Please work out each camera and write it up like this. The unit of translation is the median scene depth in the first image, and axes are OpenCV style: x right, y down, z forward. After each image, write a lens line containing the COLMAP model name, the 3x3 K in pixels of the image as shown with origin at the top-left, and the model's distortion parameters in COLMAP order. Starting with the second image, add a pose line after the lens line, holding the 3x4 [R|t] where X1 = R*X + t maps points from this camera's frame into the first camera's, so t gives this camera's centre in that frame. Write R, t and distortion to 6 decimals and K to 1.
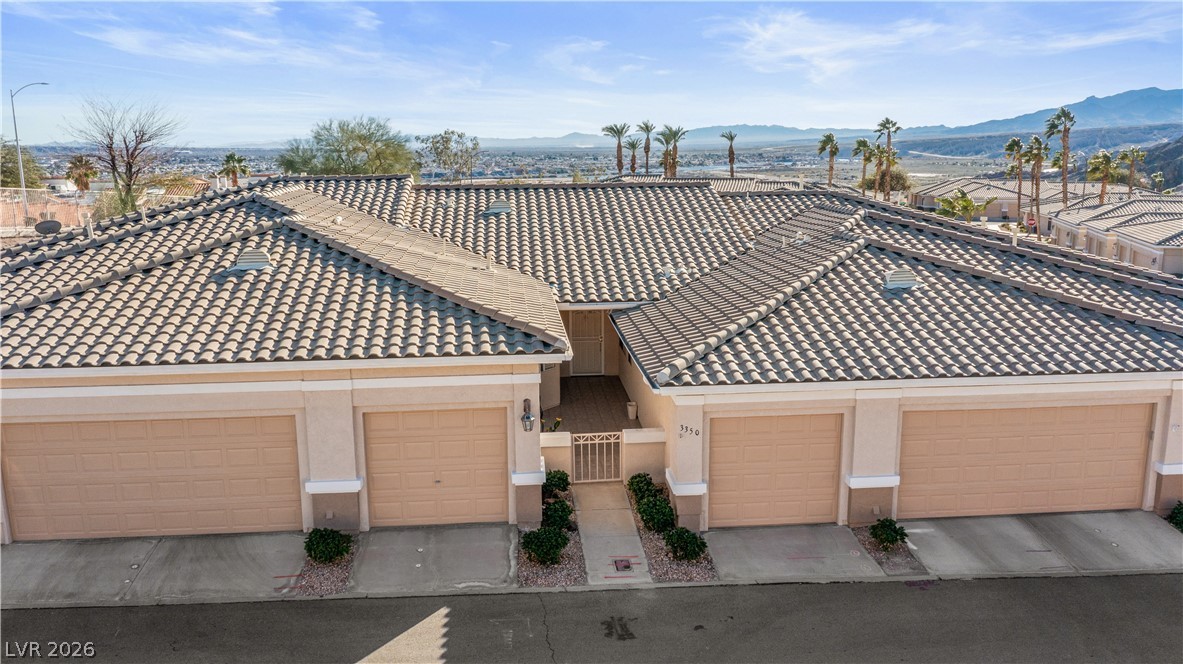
lens RADIAL K [[932.9, 0, 591.5], [0, 932.9, 332.0], [0, 0, 1]] dist [-0.012317, -0.001782]
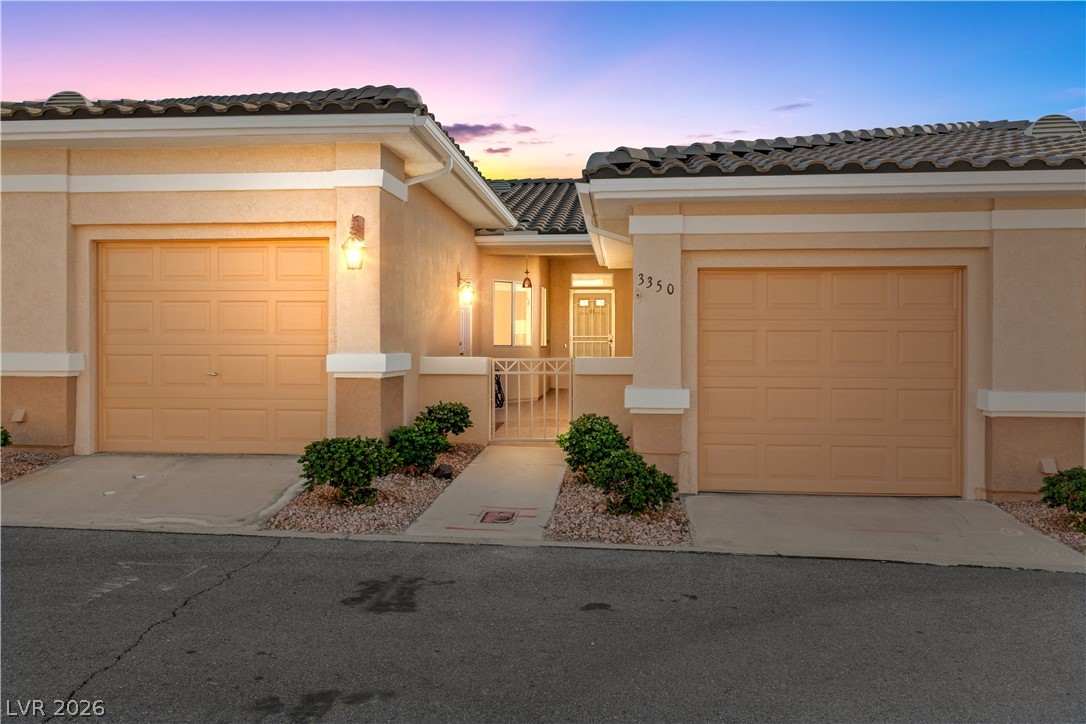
lens RADIAL K [[819.5, 0, 544.9], [0, 819.5, 346.5], [0, 0, 1]] dist [0.001288, 0.001543]
pose [[0.983128, 0.009481, -0.182672, 0.125683], [-0.044461, 0.981093, -0.188361, 0.225461], [0.177432, 0.193304, 0.964962, 0.532894]]
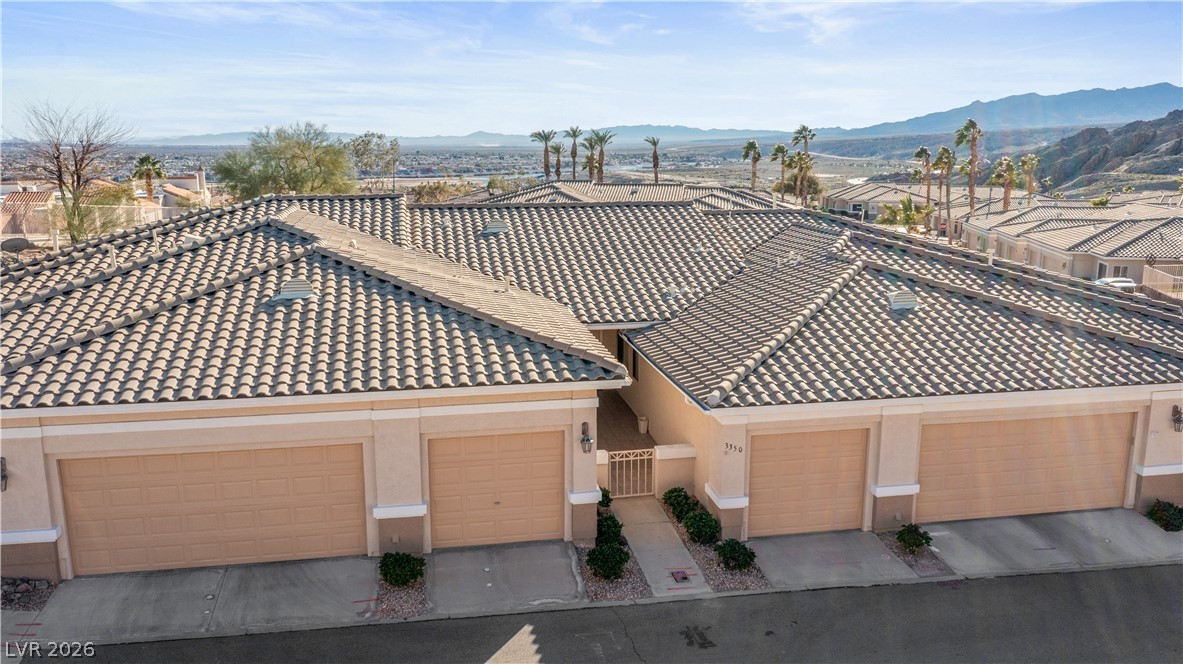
lens RADIAL K [[932.9, 0, 591.5], [0, 932.9, 332.0], [0, 0, 1]] dist [-0.012317, -0.001782]
pose [[0.995055, -0.012441, 0.098541, -0.156865], [0.012376, 0.999923, 0.001269, -0.029910], [-0.098549, -0.000043, 0.995132, -0.046289]]
